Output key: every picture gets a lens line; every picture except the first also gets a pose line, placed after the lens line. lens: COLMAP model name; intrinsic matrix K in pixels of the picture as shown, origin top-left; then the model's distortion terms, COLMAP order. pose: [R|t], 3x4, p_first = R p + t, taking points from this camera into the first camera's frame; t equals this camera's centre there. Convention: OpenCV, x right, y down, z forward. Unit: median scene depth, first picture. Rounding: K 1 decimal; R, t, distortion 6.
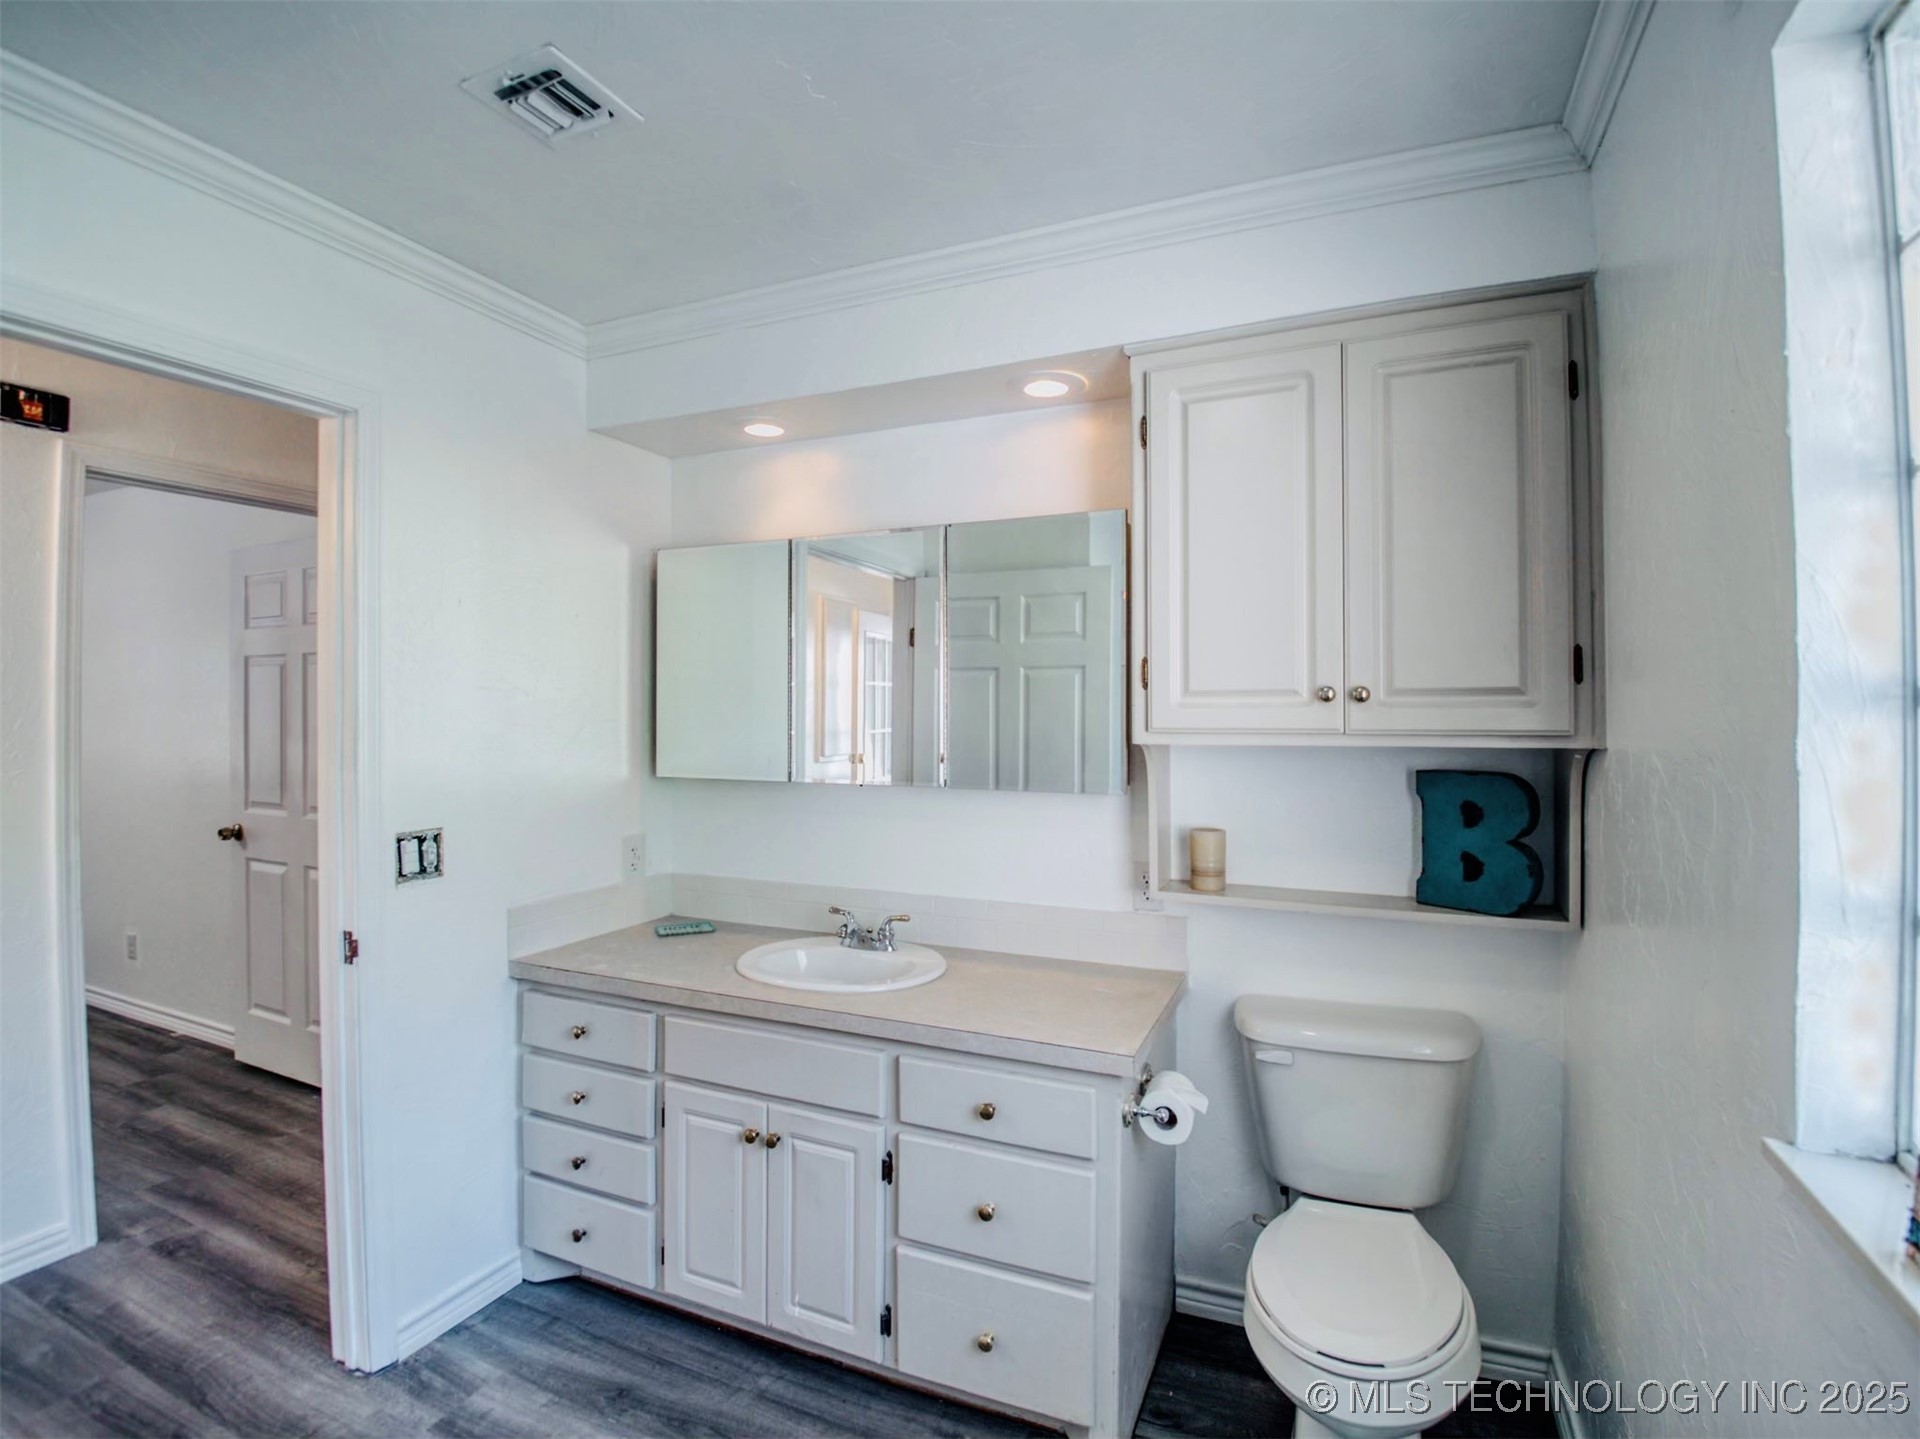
lens RADIAL K [[921.3, 0, 968.6], [0, 921.3, 704.1], [0, 0, 1]] dist [-0.037577, -0.003106]
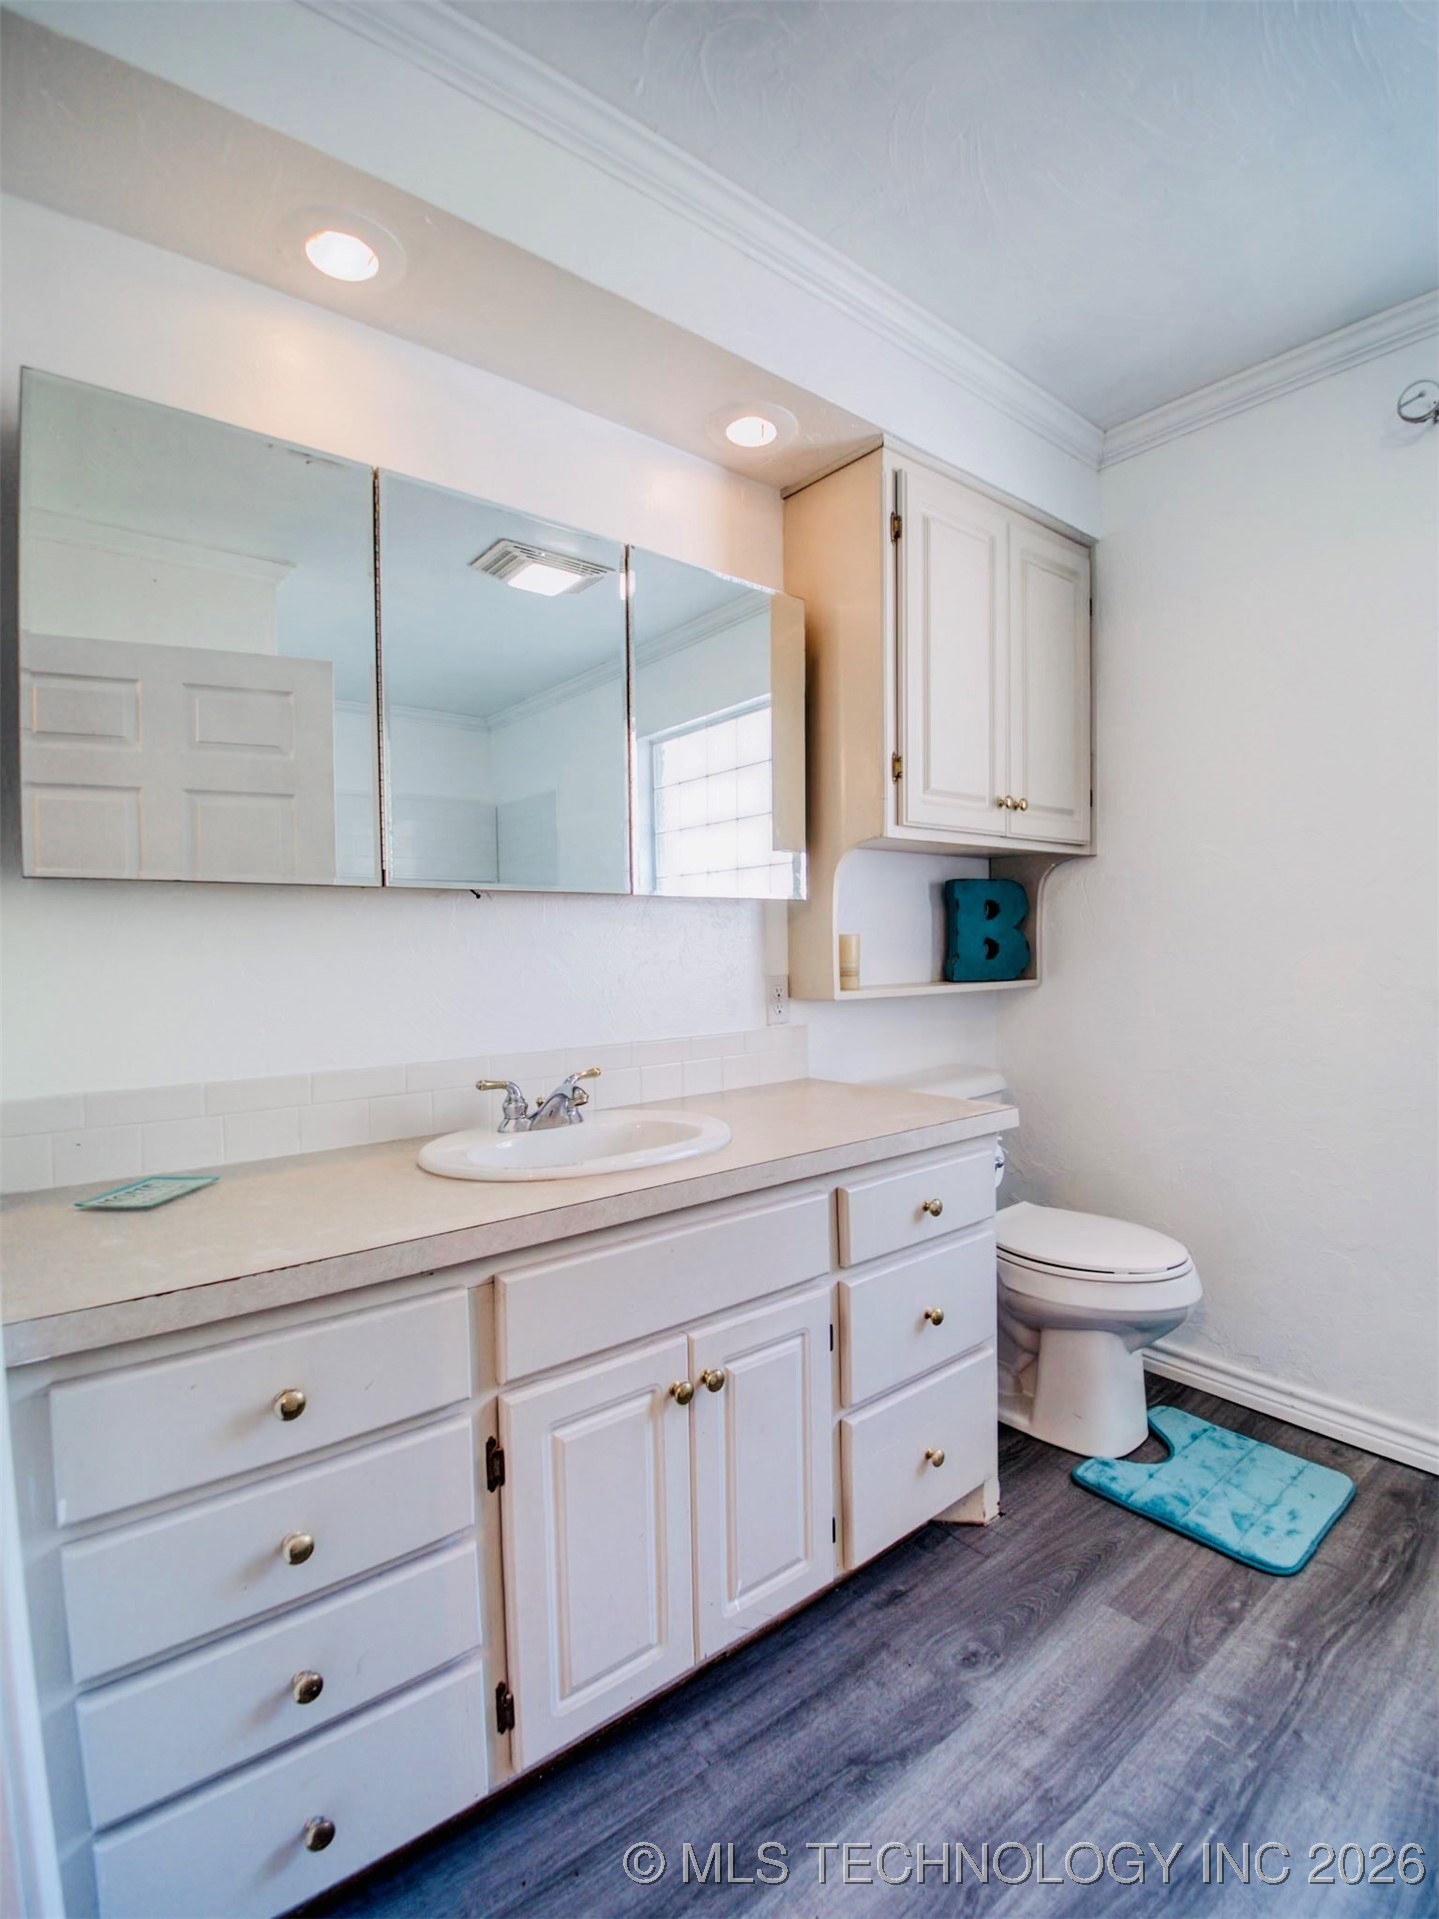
lens RADIAL K [[920.8, 0, 724.3], [0, 920.8, 977.8], [0, 0, 1]] dist [-0.037577, -0.003106]
pose [[0.457188, -0.036356, 0.888626, -0.801249], [0.012950, 0.999330, 0.034223, 0.162024], [-0.889276, -0.004138, 0.457353, 0.691811]]
